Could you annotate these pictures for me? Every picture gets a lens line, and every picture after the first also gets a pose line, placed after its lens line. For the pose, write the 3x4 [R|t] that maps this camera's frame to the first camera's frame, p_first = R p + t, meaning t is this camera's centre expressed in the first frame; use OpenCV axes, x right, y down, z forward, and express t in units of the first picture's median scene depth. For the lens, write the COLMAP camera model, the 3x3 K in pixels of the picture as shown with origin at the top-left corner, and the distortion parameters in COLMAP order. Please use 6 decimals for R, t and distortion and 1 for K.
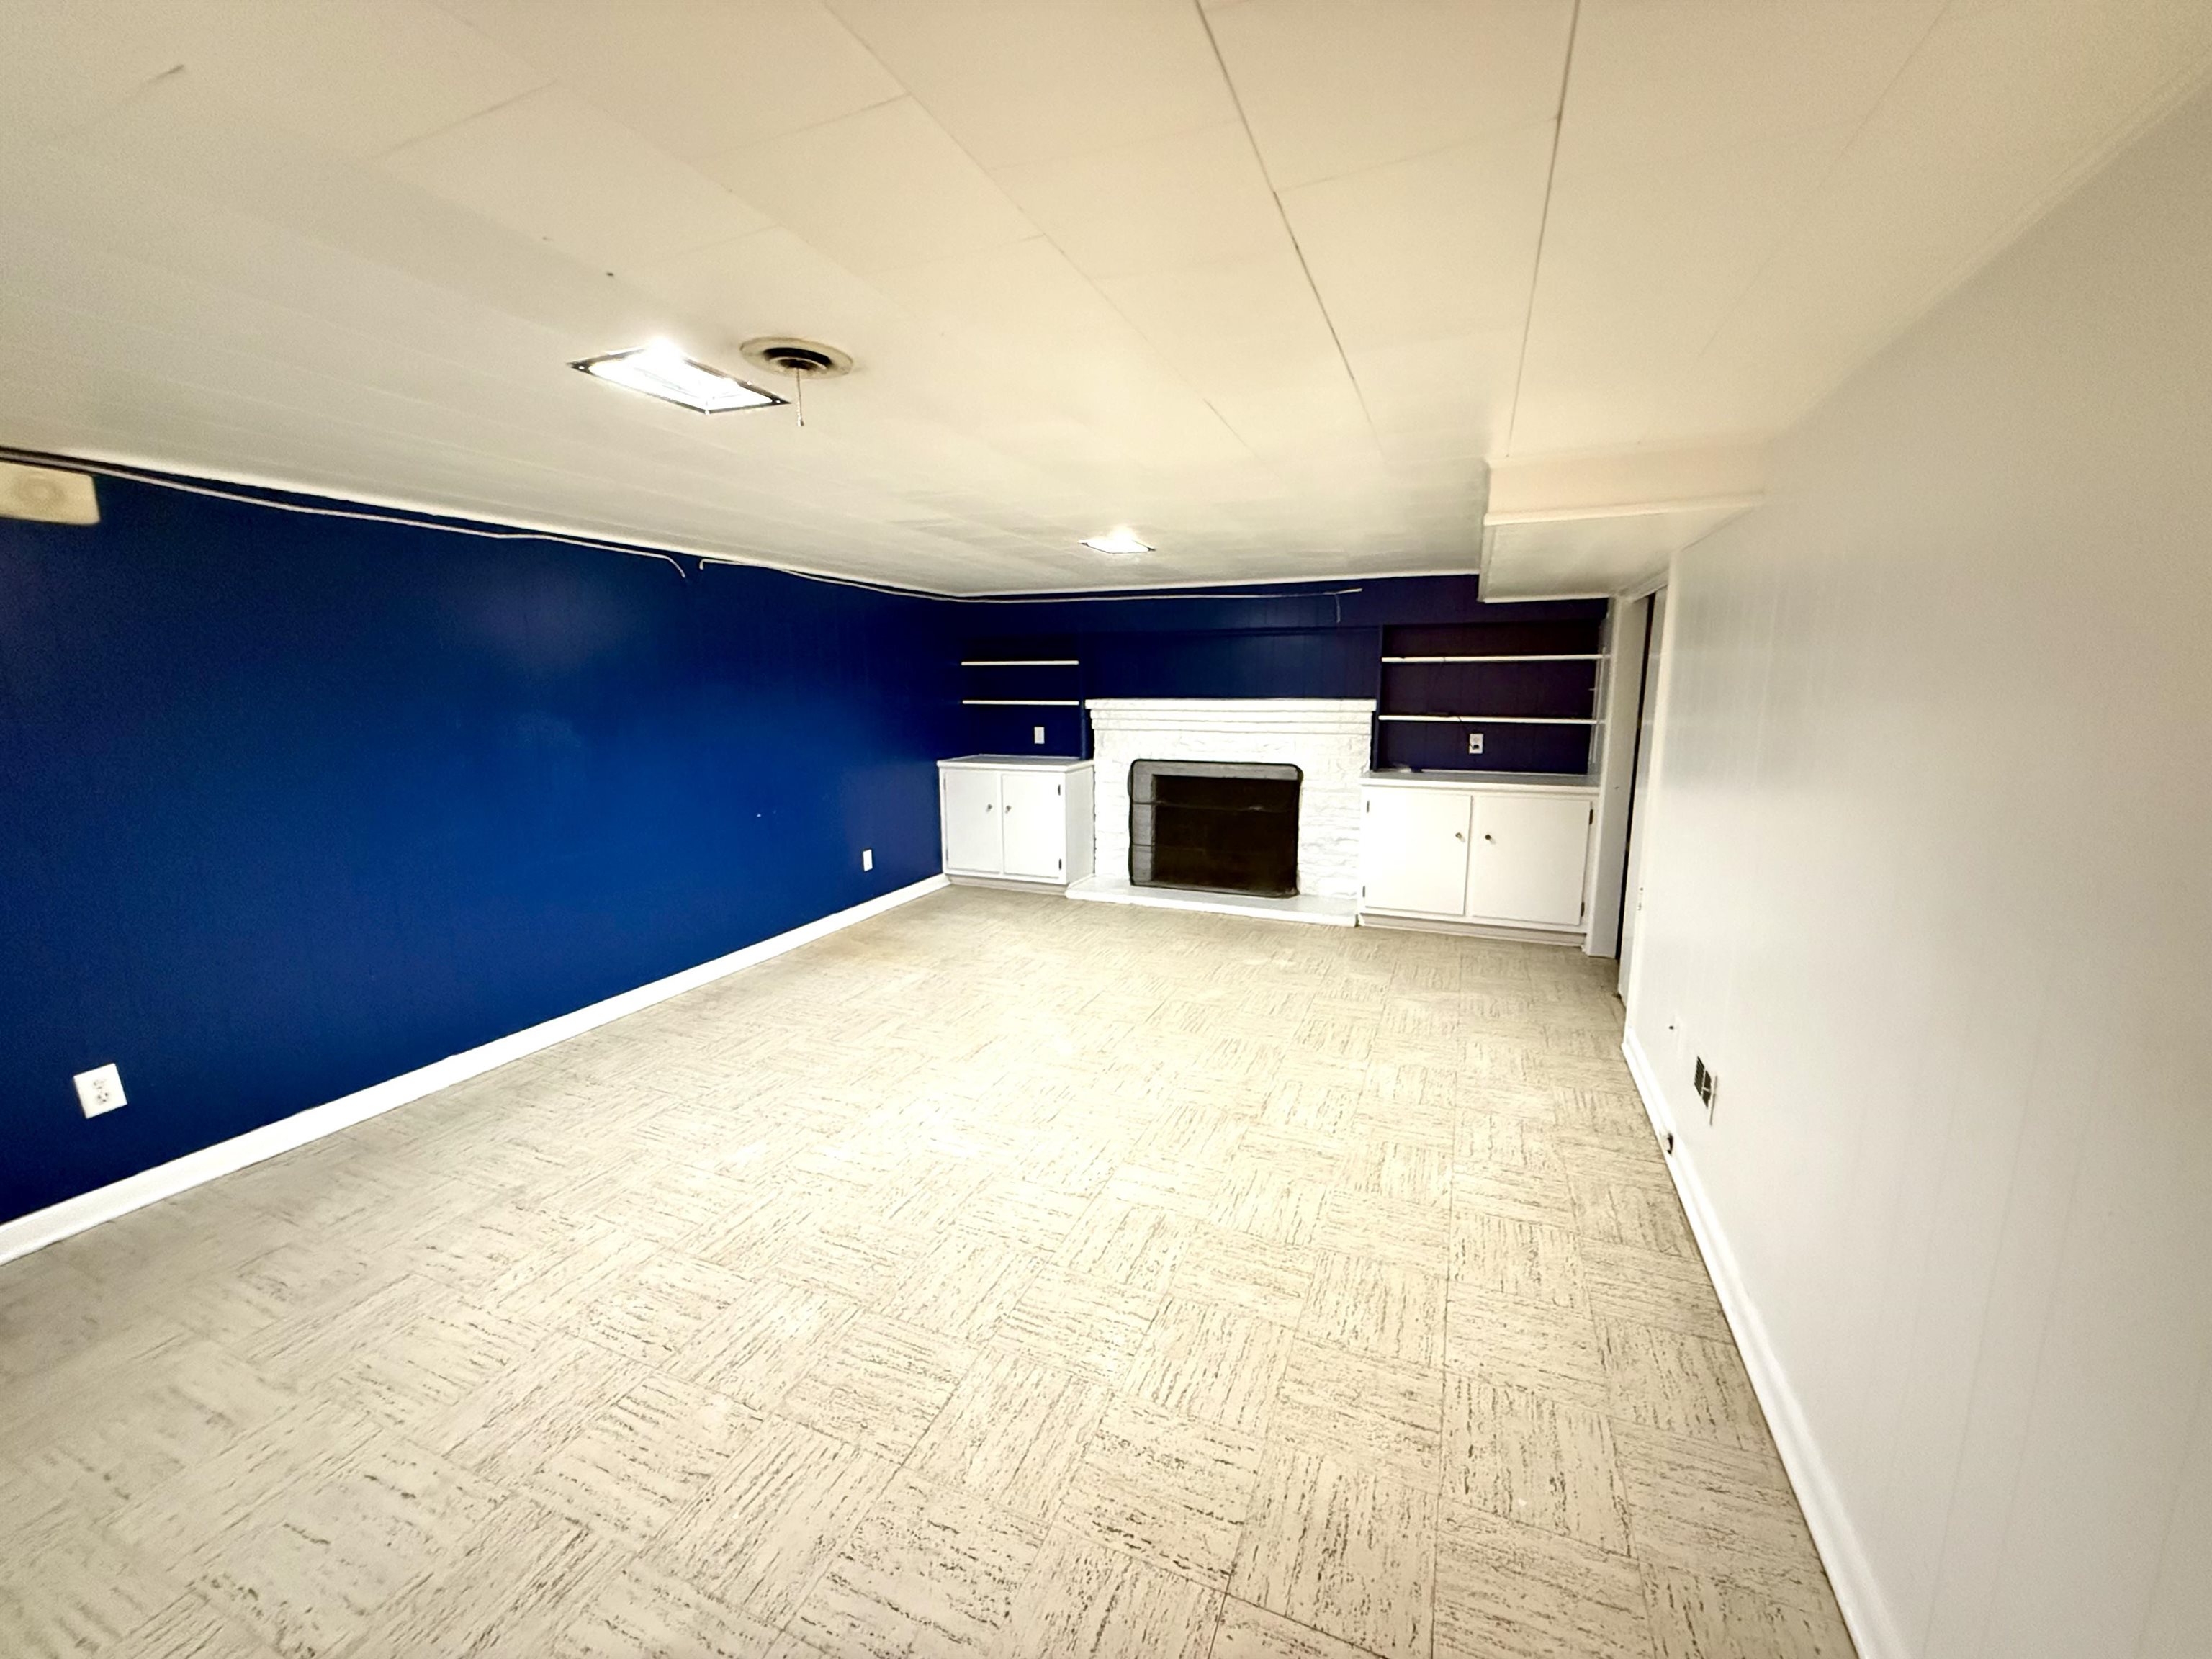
lens RADIAL K [[878.7, 0, 1104.6], [0, 878.7, 828.4], [0, 0, 1]] dist [0.000694, -0.000128]
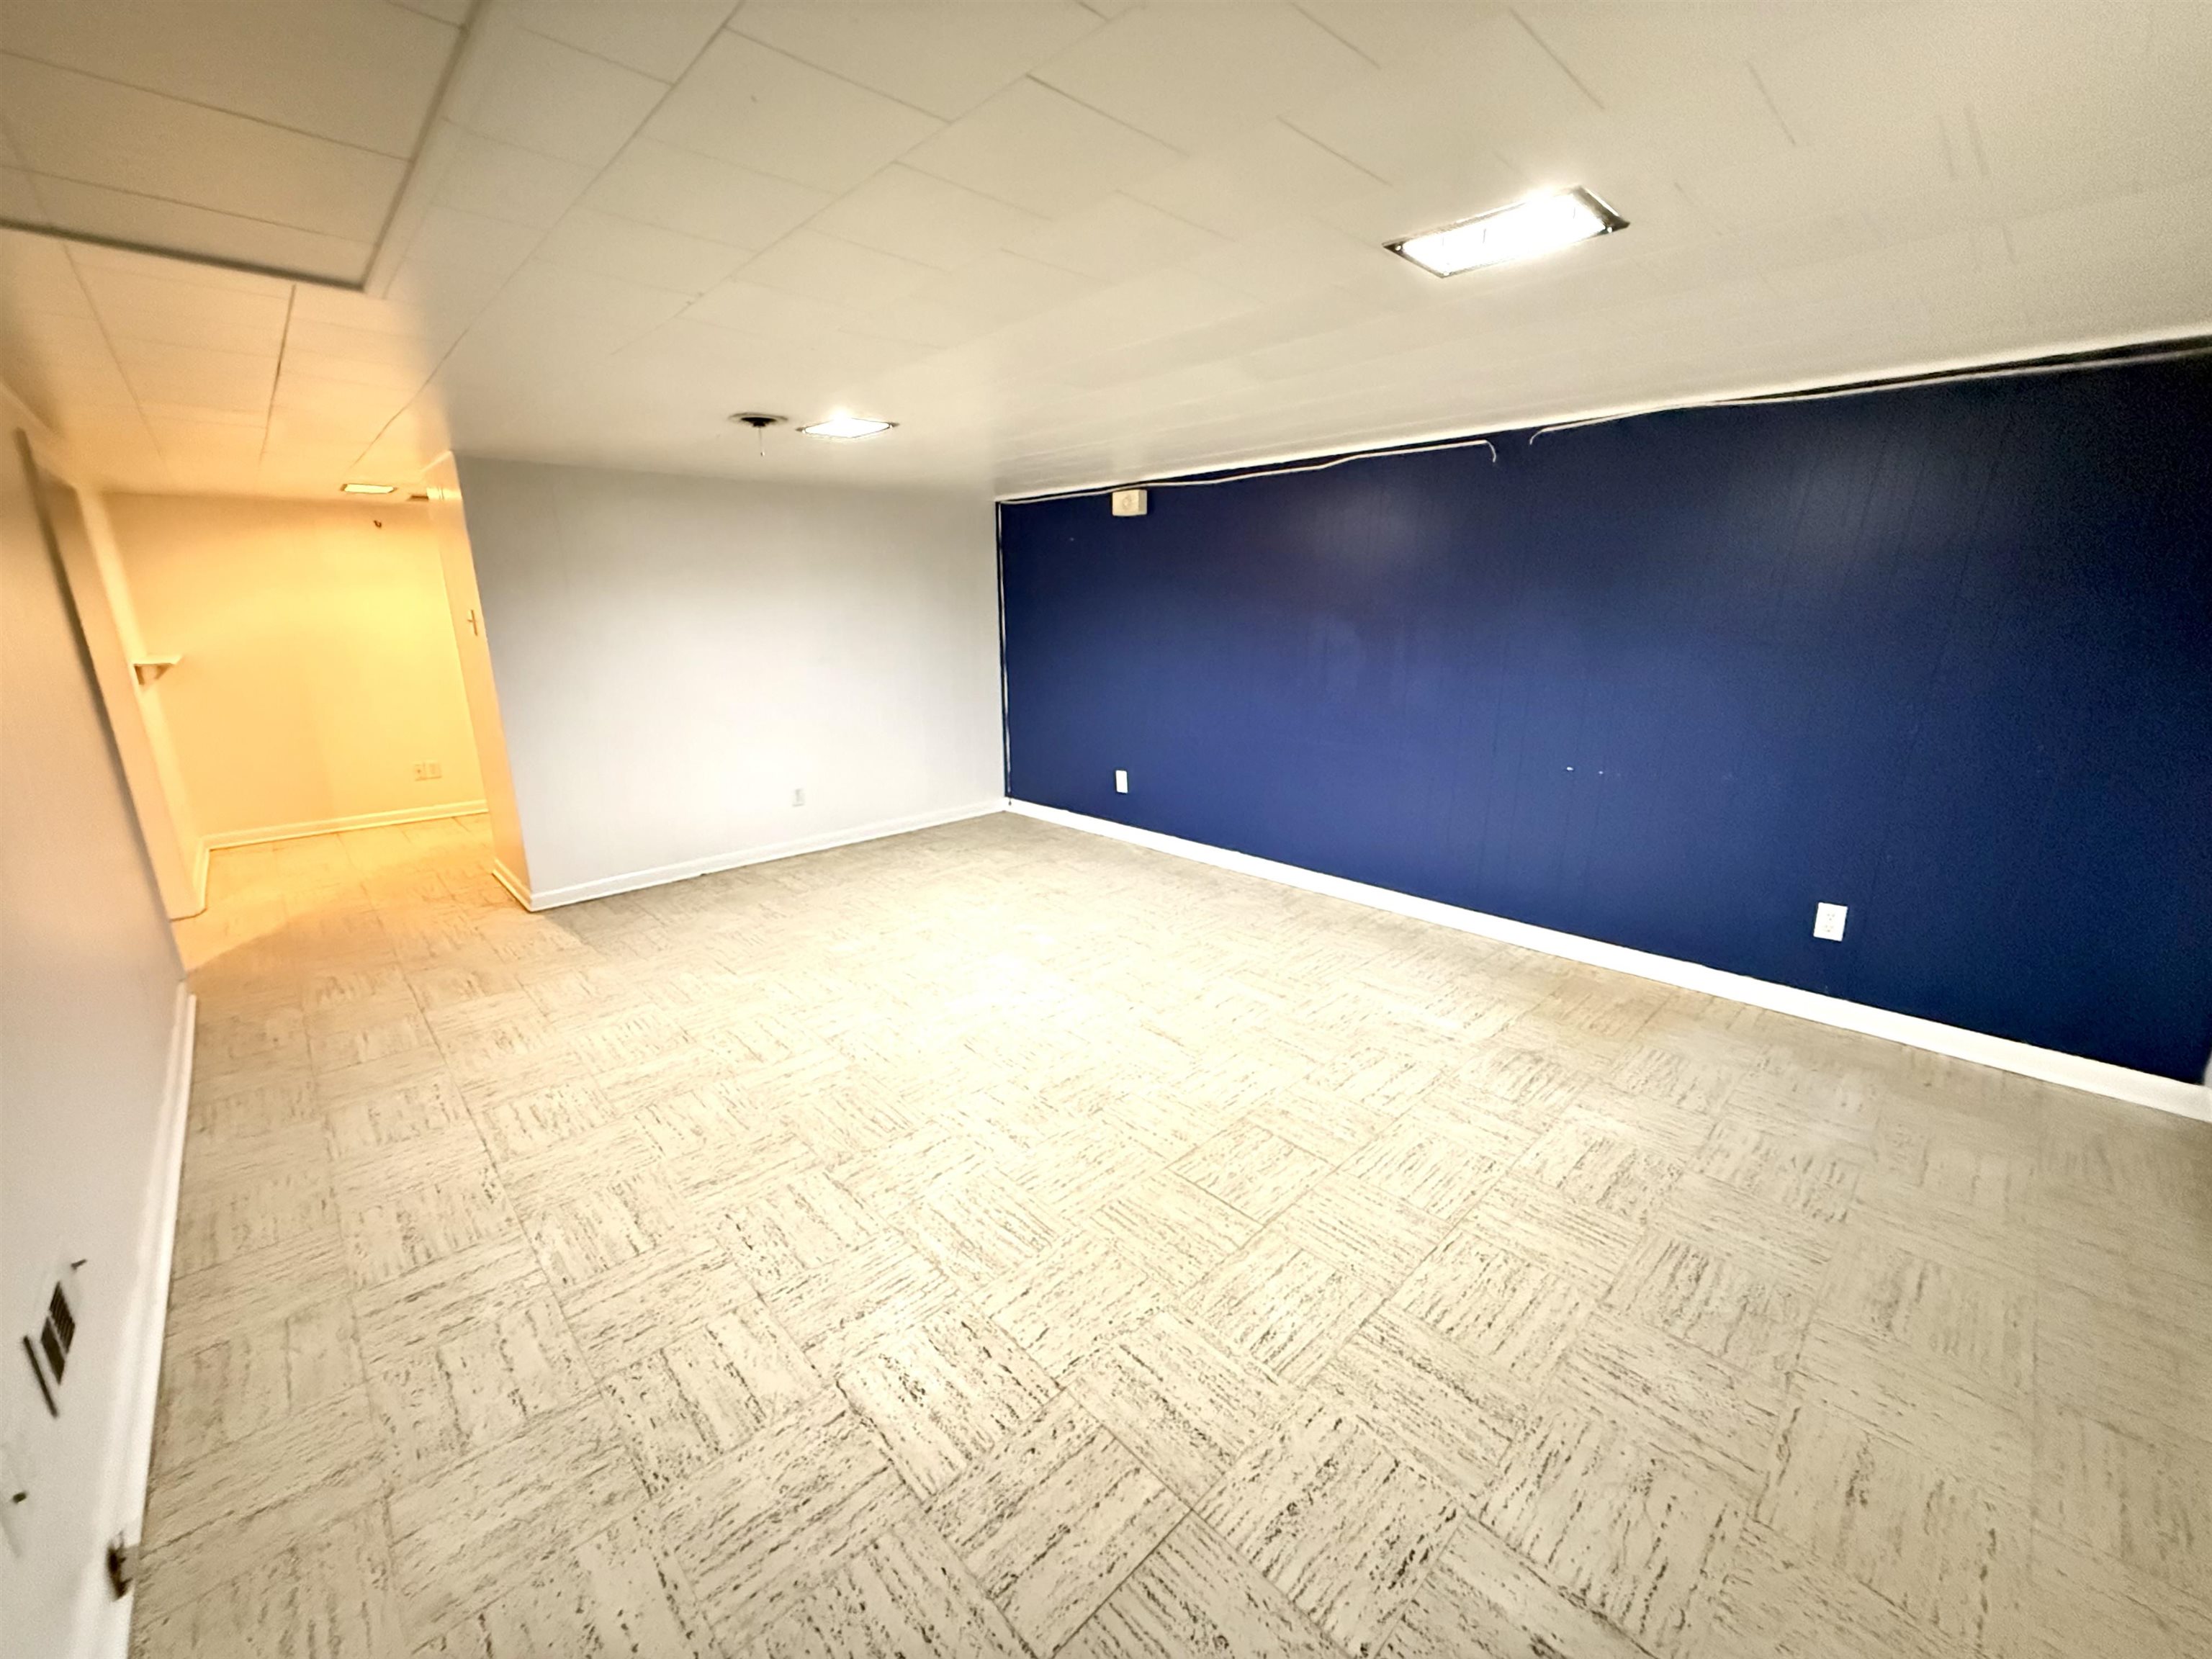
lens RADIAL K [[878.7, 0, 1104.6], [0, 878.7, 828.4], [0, 0, 1]] dist [0.000694, -0.000128]
pose [[-0.401103, 0.238020, -0.884569, 0.713880], [-0.143183, 0.937492, 0.317186, -0.239503], [0.904774, 0.253879, -0.341950, 1.466507]]
